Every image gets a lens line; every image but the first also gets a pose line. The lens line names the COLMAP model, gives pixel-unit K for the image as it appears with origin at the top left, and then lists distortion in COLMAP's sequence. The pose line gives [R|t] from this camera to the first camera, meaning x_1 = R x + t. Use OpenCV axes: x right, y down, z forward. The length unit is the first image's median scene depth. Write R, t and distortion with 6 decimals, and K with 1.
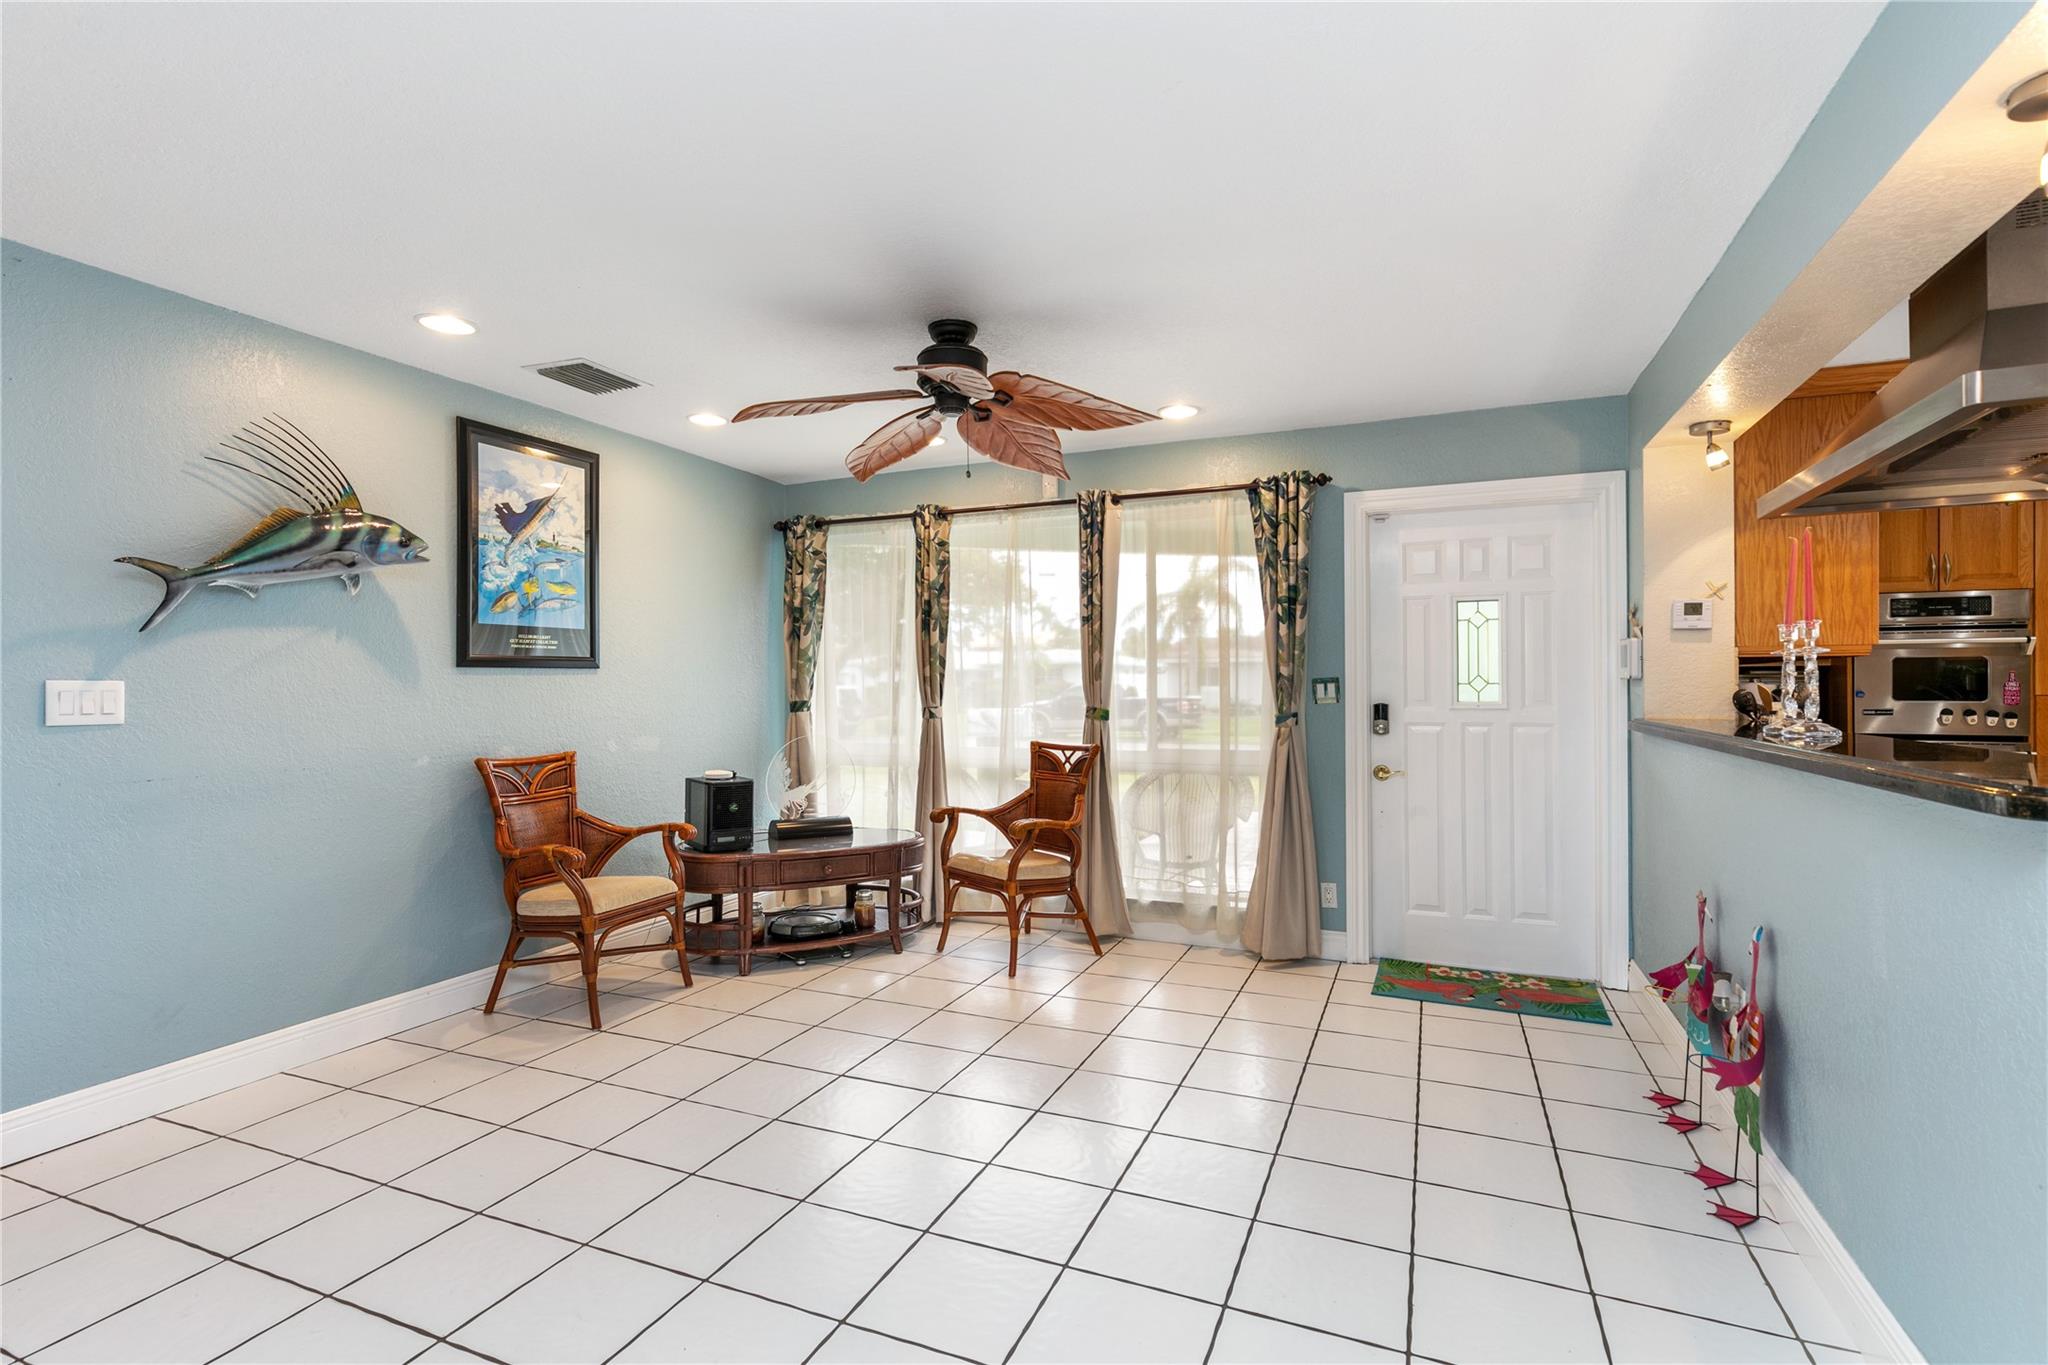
lens RADIAL K [[958.9, 0, 1024.0], [0, 958.9, 682.5], [0, 0, 1]] dist [0.017110, -0.005406]
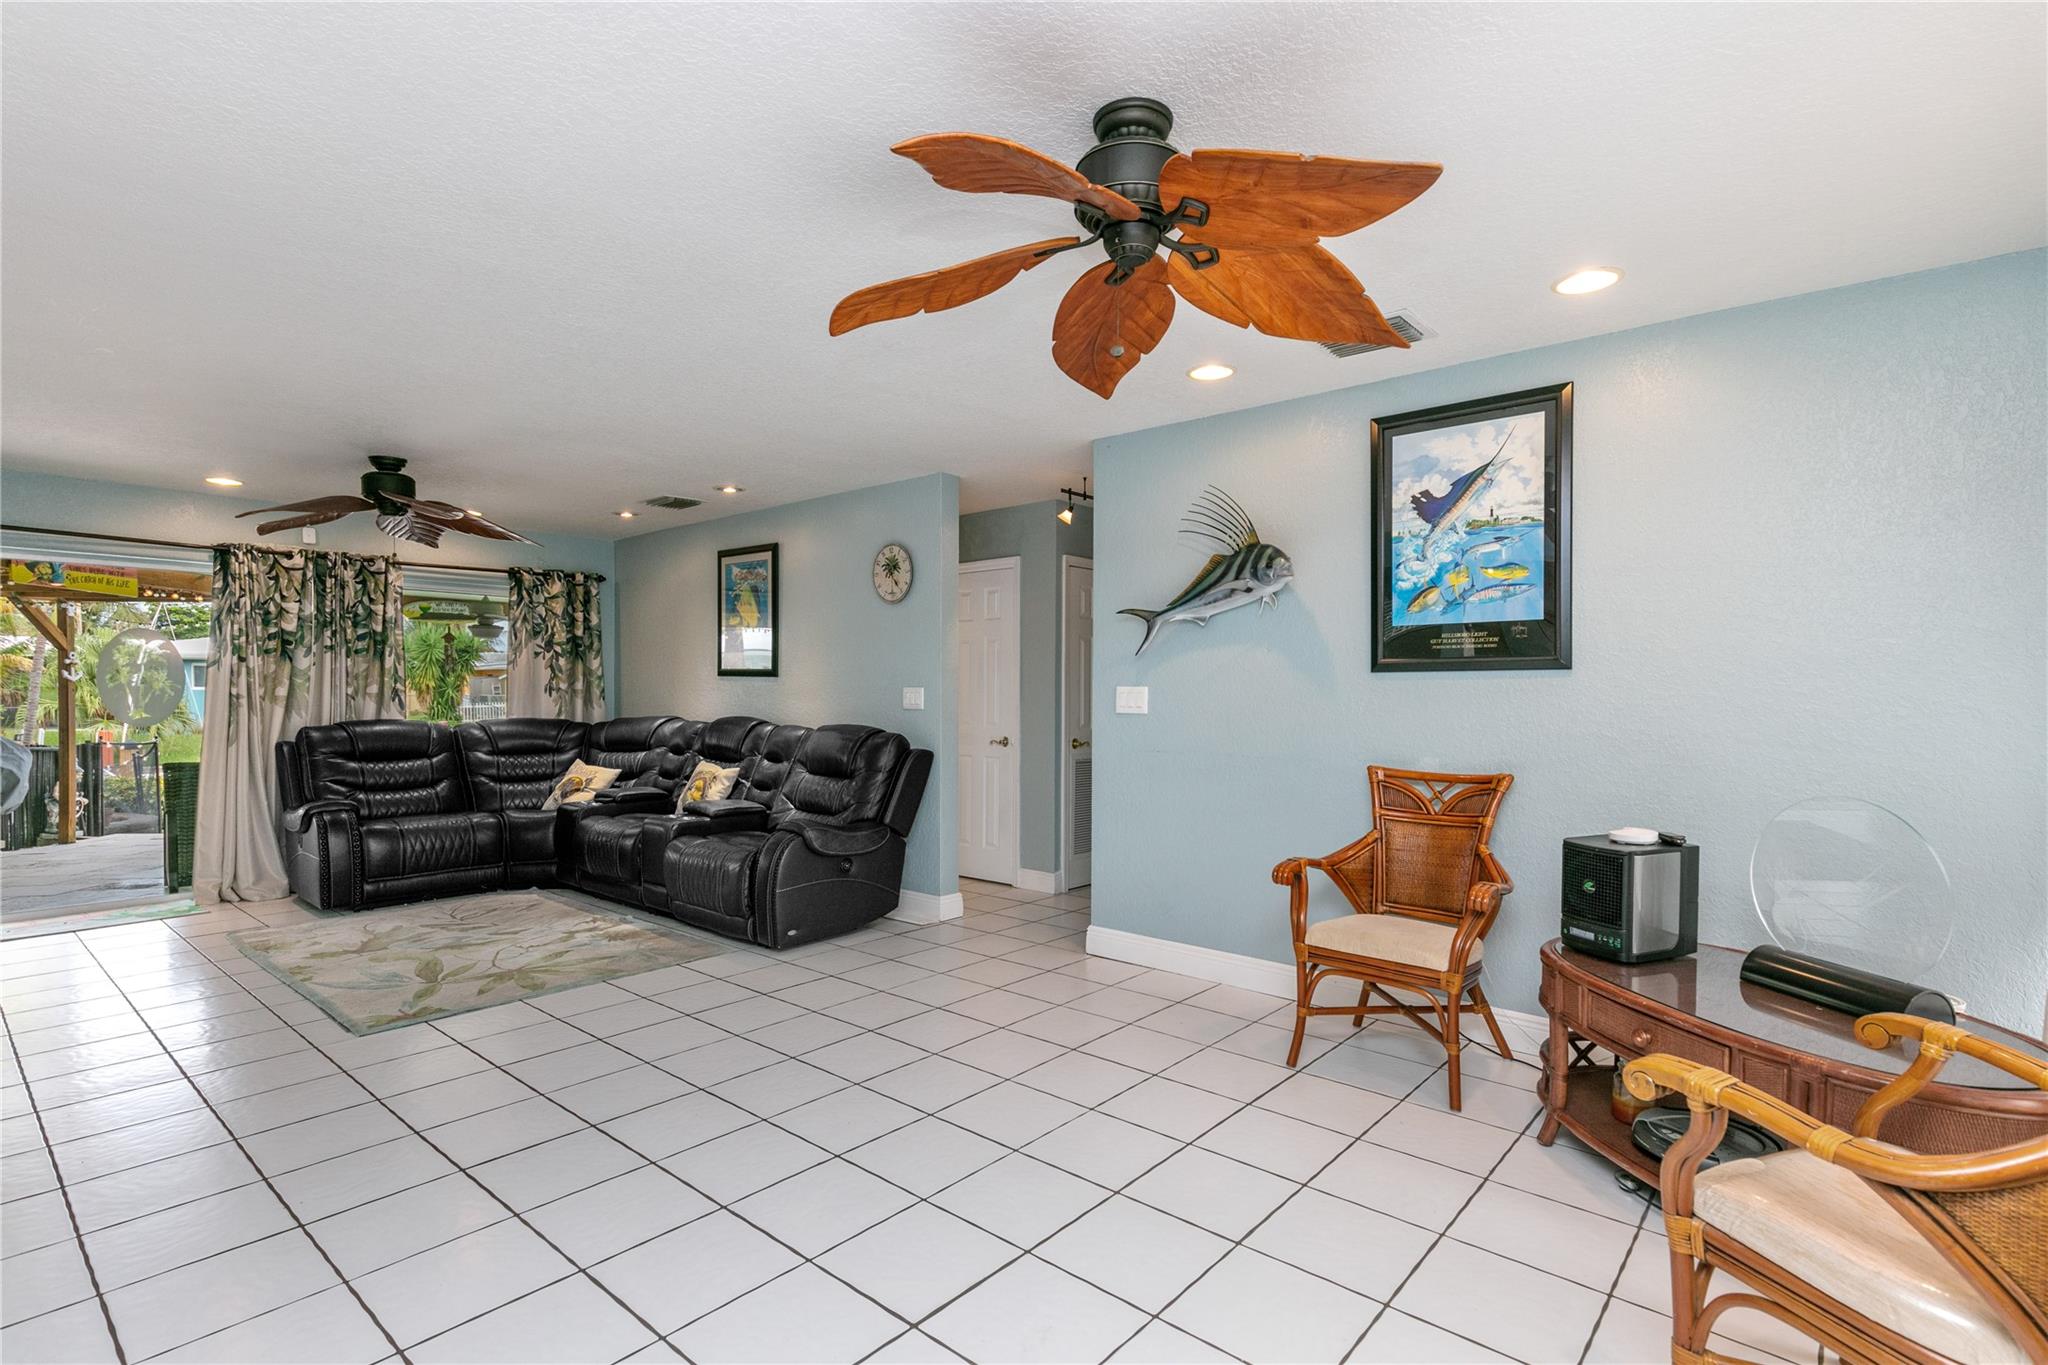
lens RADIAL K [[973.0, 0, 1040.2], [0, 973.0, 704.5], [0, 0, 1]] dist [0.007913, -0.001051]
pose [[-0.295859, 0.017369, -0.955074, 0.447350], [-0.000814, 0.999830, 0.018435, -0.001107], [0.955231, 0.006231, -0.295794, 0.917221]]
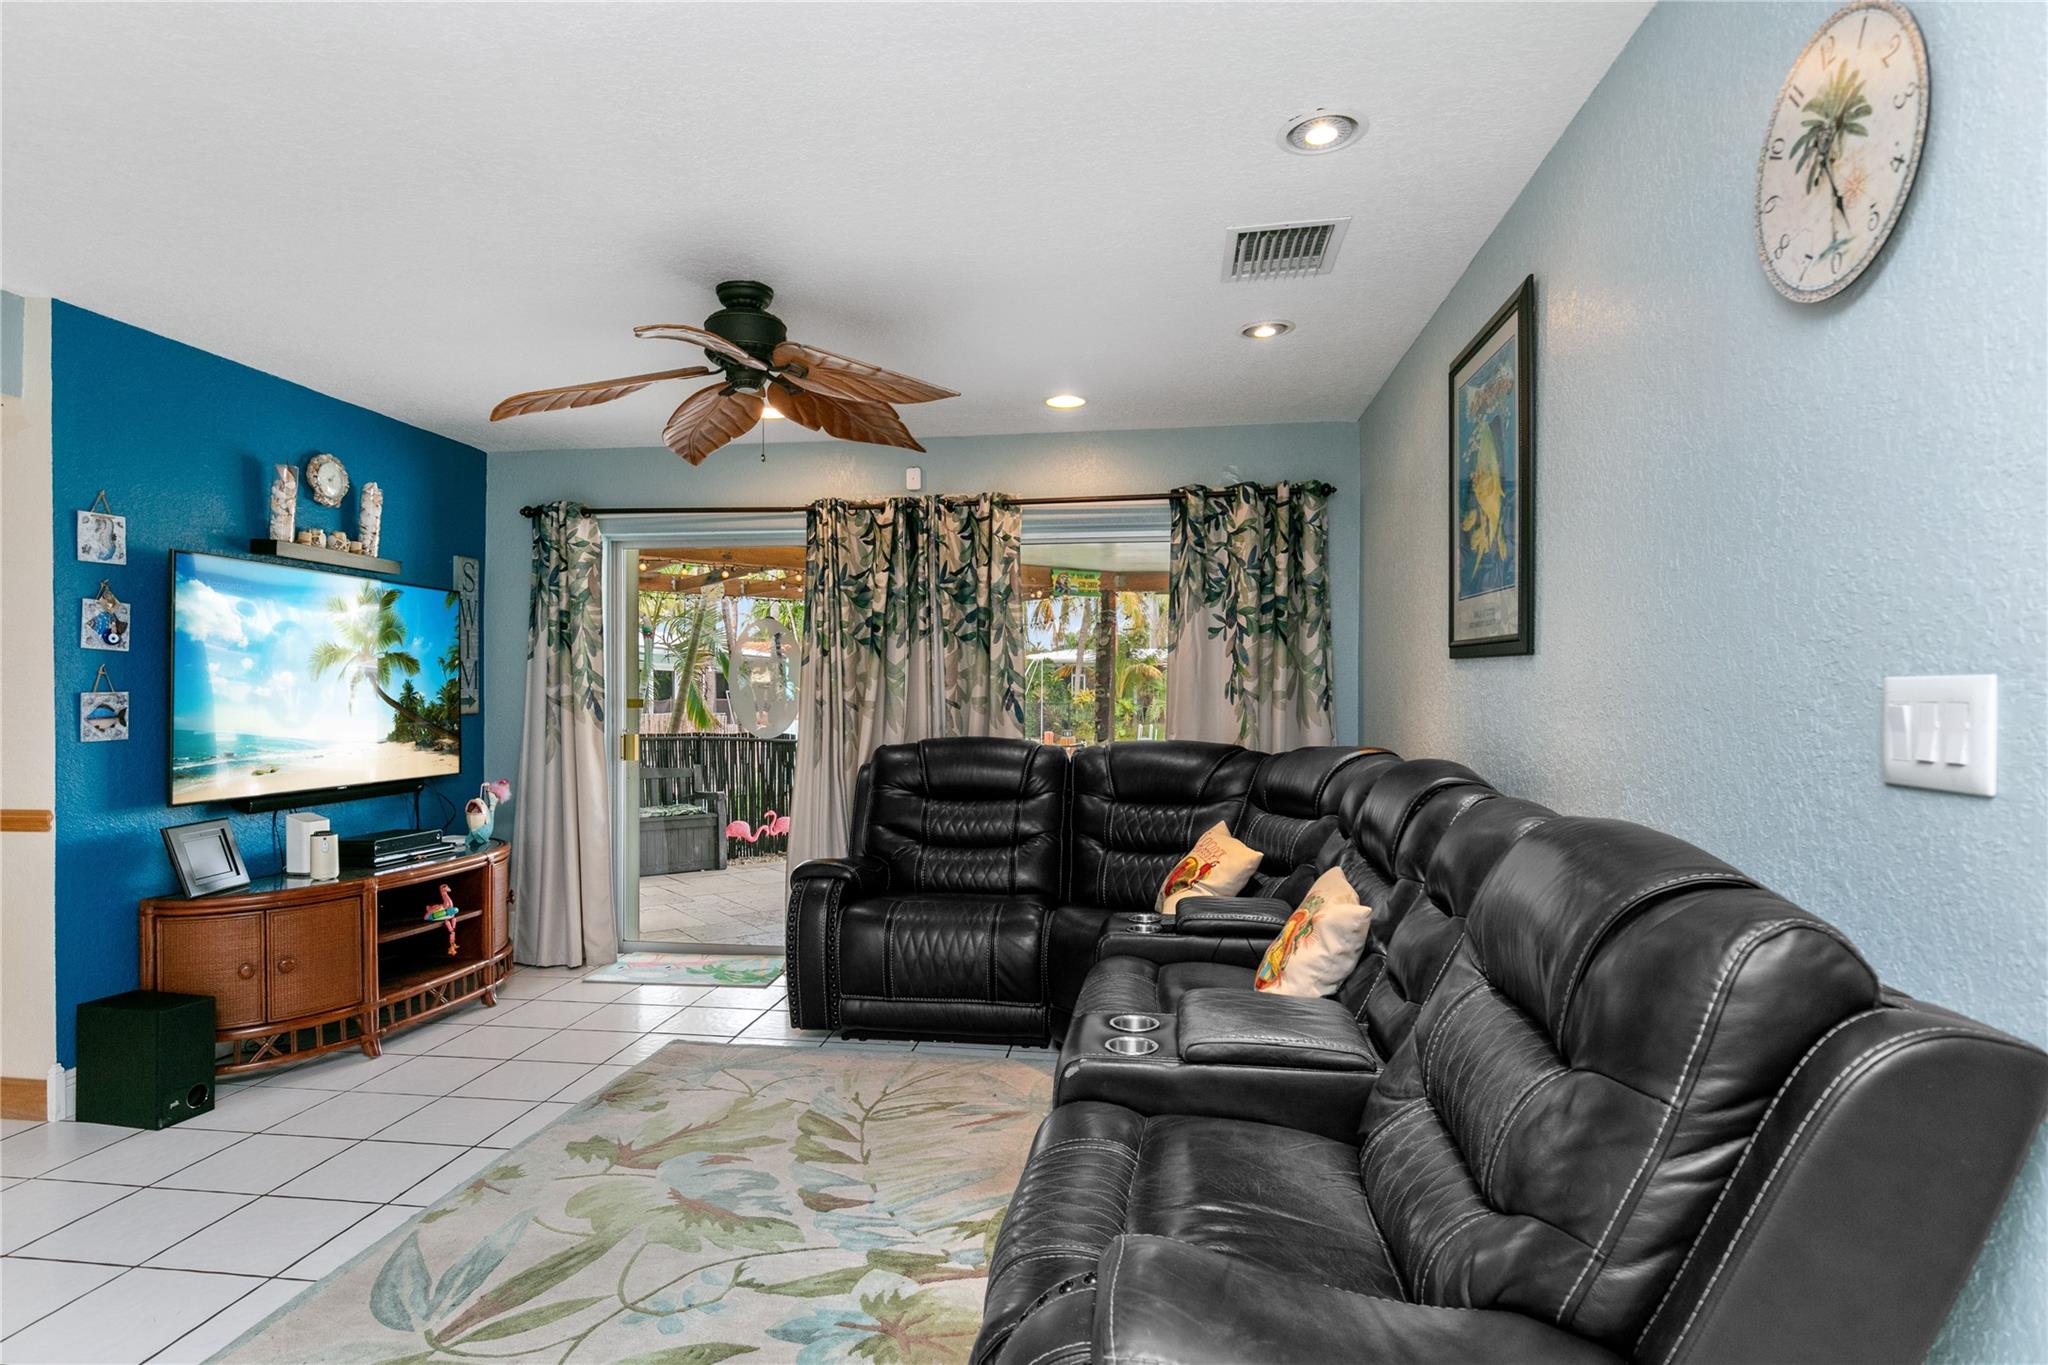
lens RADIAL K [[1071.5, 0, 1011.0], [0, 1071.5, 698.5], [0, 0, 1]] dist [0.002659, 0.000451]
pose [[-0.965549, 0.006322, -0.260146, -0.490242], [0.004420, 0.999959, 0.007897, 0.002408], [0.260185, 0.006475, -0.965537, 0.558668]]
